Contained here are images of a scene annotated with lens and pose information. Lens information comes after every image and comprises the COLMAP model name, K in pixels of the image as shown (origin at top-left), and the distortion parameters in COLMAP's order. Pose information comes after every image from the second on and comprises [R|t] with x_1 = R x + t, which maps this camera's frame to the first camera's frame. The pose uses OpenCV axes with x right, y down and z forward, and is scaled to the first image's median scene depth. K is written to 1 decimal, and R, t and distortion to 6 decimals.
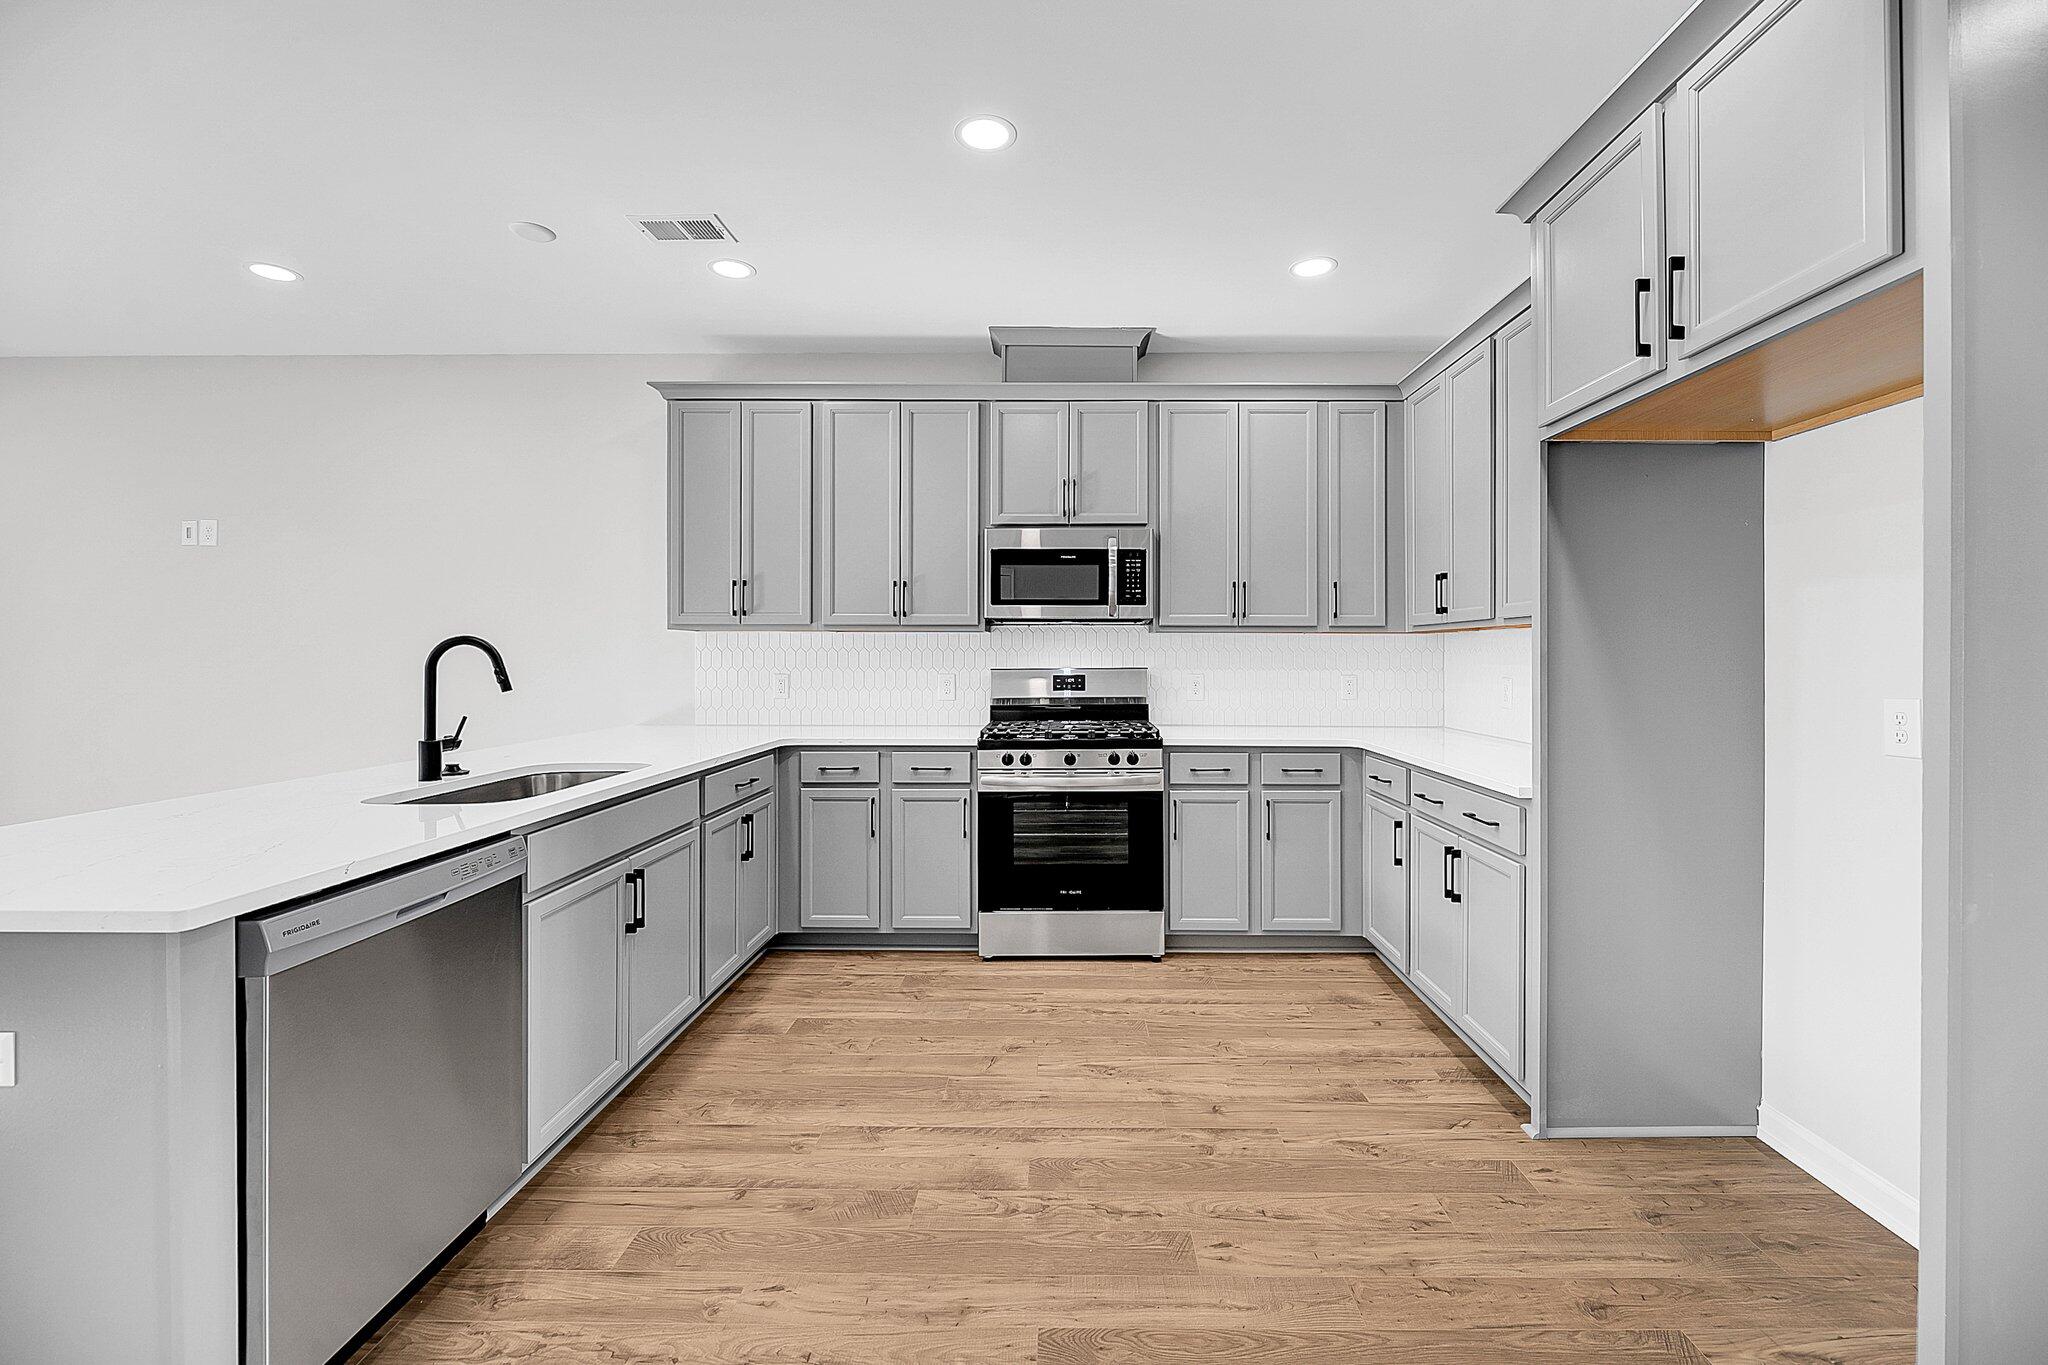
lens RADIAL K [[860.6, 0, 1067.6], [0, 860.6, 655.6], [0, 0, 1]] dist [0.001093, -0.000044]
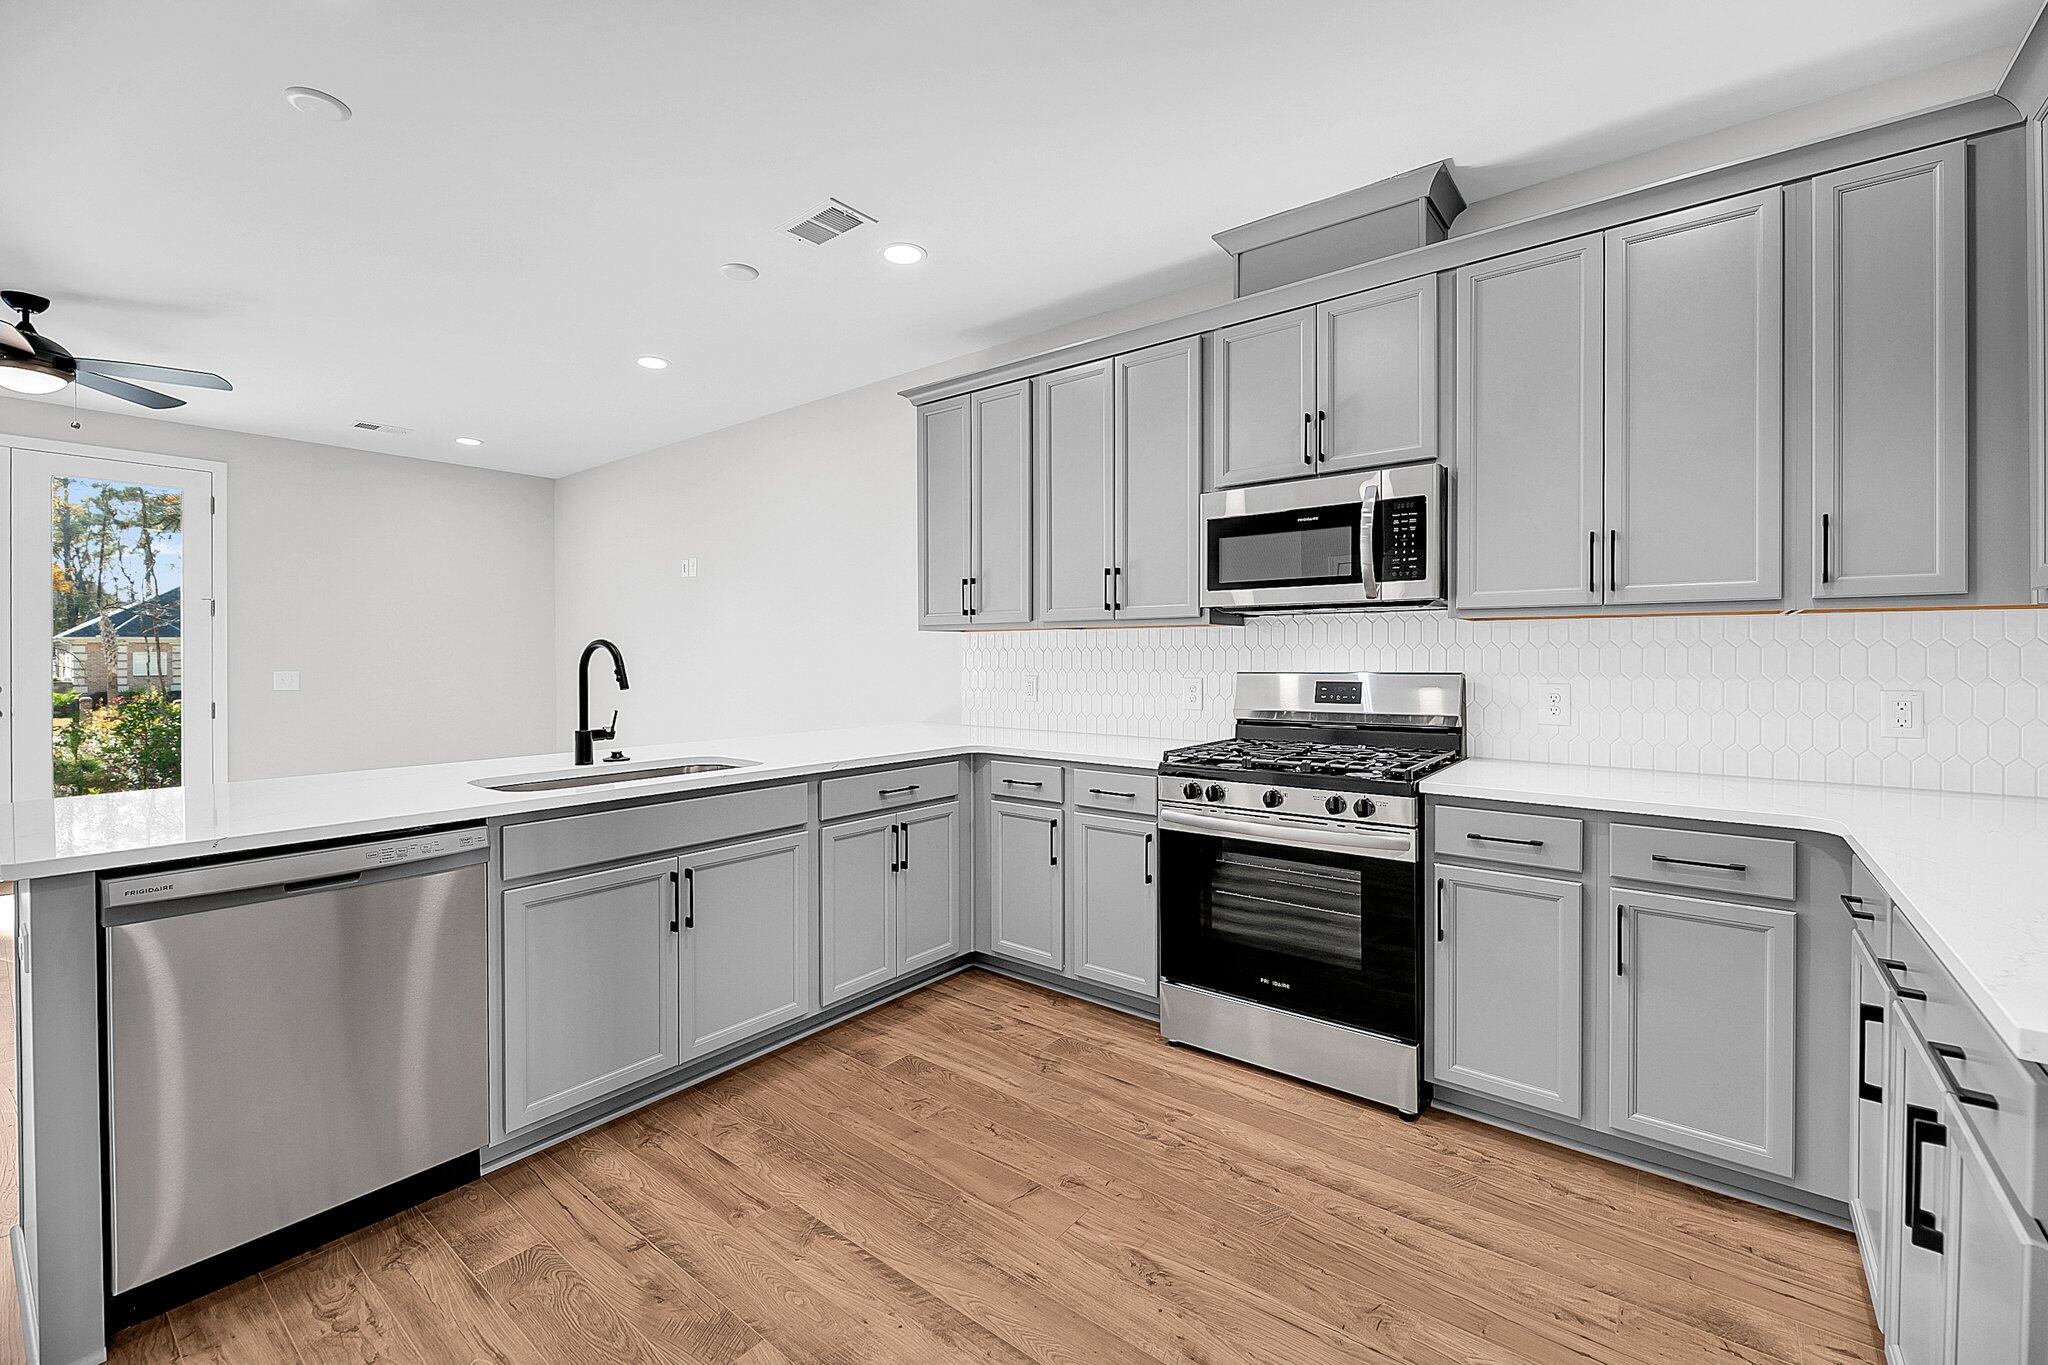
lens RADIAL K [[843.5, 0, 1018.4], [0, 843.5, 659.7], [0, 0, 1]] dist [-0.000915, -0.000680]
pose [[0.777532, 0.000683, -0.628843, 0.277113], [0.003074, 0.999983, 0.004886, -0.000503], [0.628836, -0.005732, 0.777517, 0.312897]]
